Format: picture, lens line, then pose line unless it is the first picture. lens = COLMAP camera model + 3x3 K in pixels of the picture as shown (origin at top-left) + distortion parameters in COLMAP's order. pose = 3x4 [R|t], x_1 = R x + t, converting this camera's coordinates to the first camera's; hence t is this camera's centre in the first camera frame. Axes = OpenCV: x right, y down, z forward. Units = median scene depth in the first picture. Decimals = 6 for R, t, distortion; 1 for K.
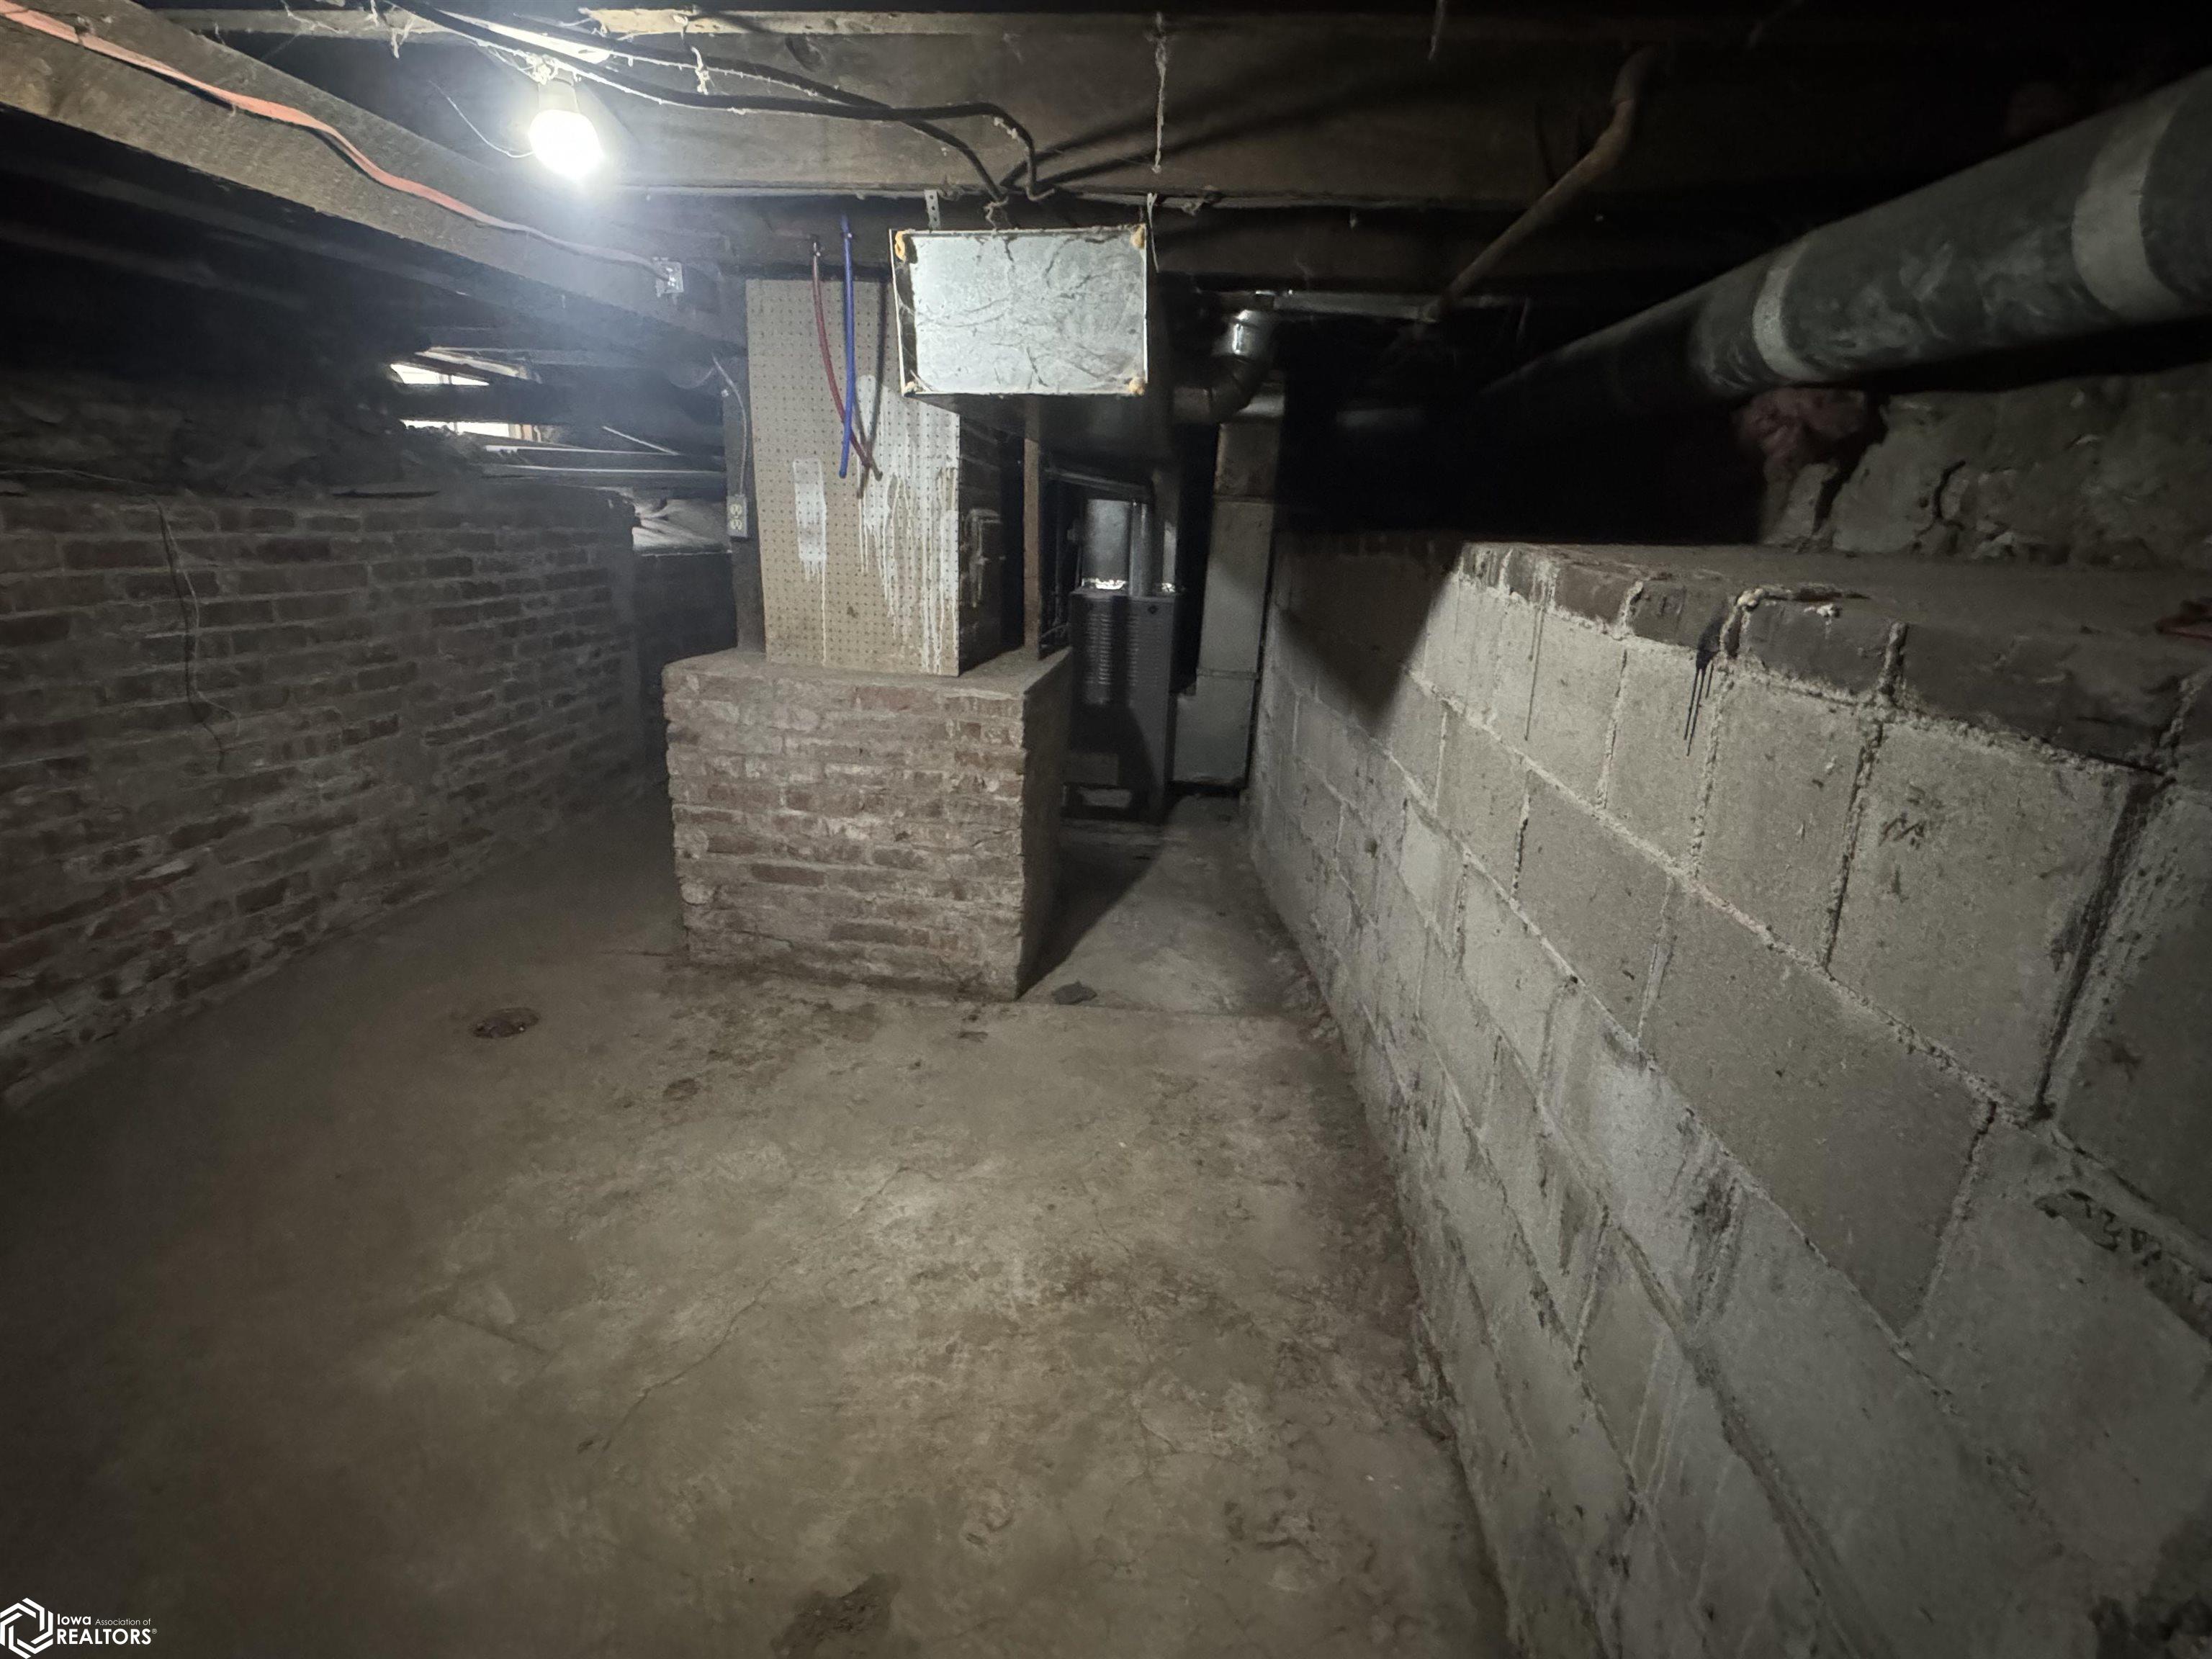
lens RADIAL K [[1020.5, 0, 1108.5], [0, 1020.5, 831.3], [0, 0, 1]] dist [-0.000755, -0.000095]
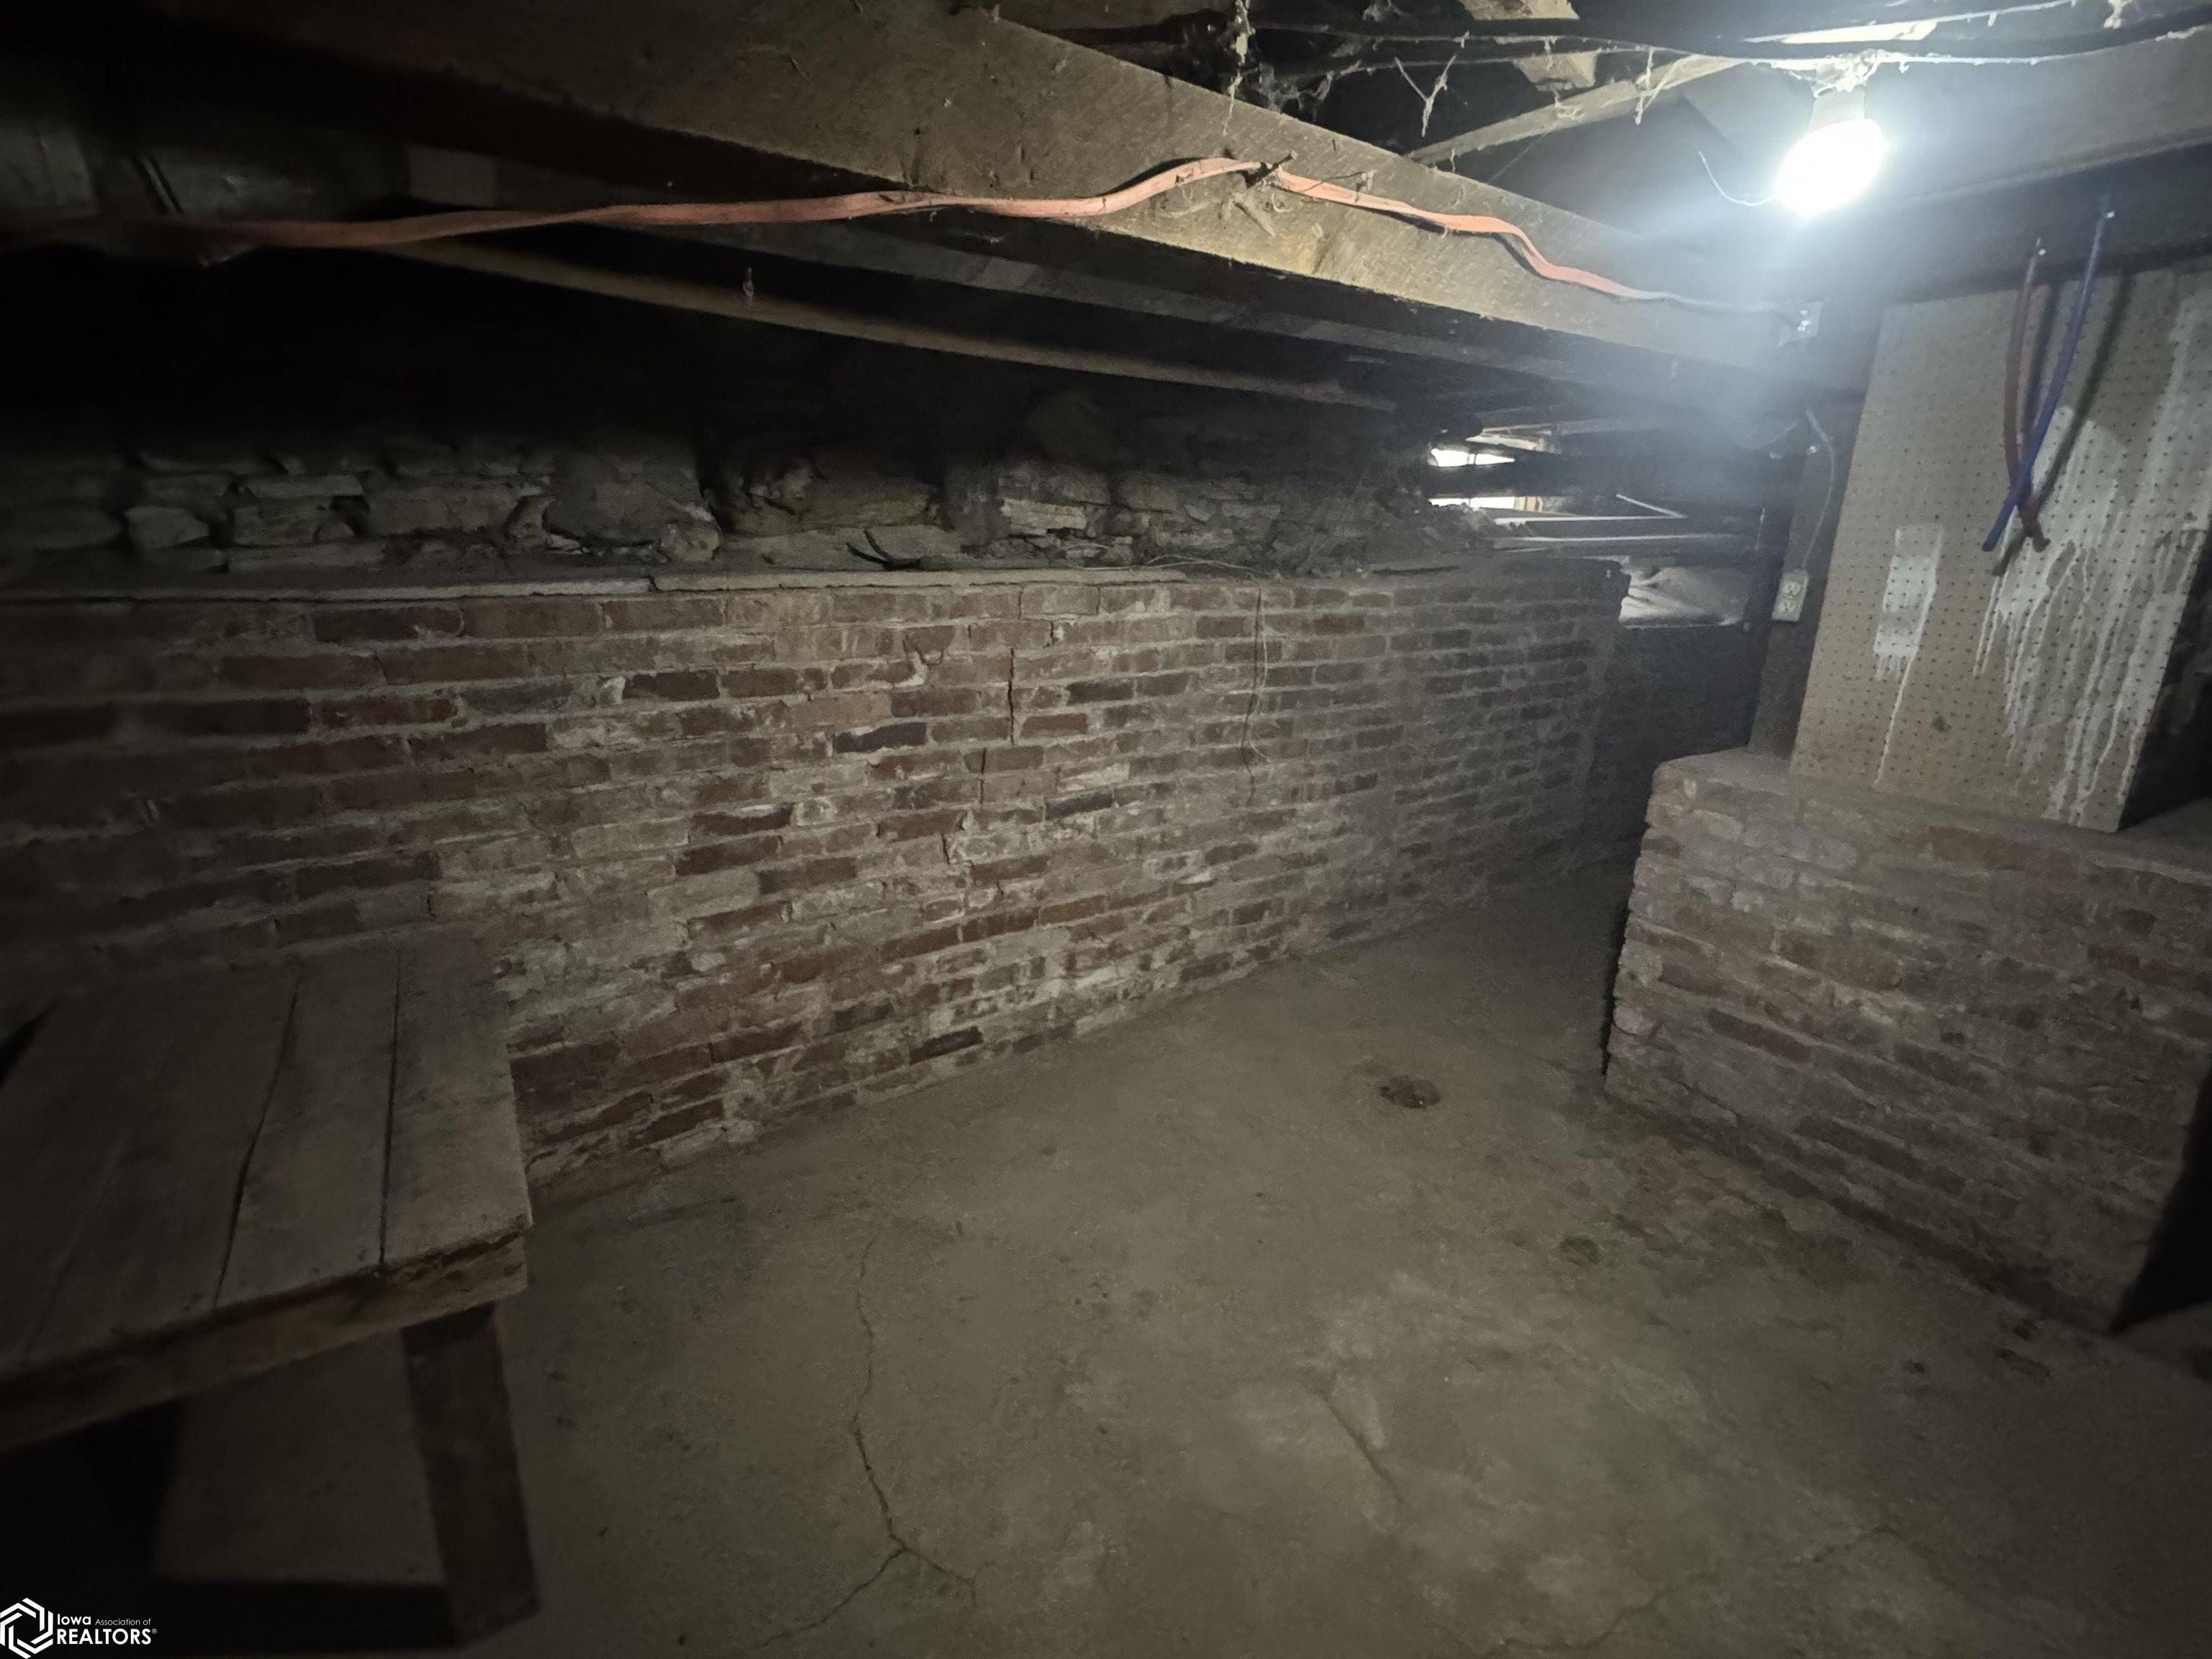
lens RADIAL K [[1020.5, 0, 1097.2], [0, 1020.5, 830.9], [0, 0, 1]] dist [-0.000755, -0.000095]
pose [[0.664759, 0.176364, -0.725942, -0.107647], [-0.212296, 0.976269, 0.042777, -0.040227], [0.716259, 0.125678, 0.686424, 0.054413]]
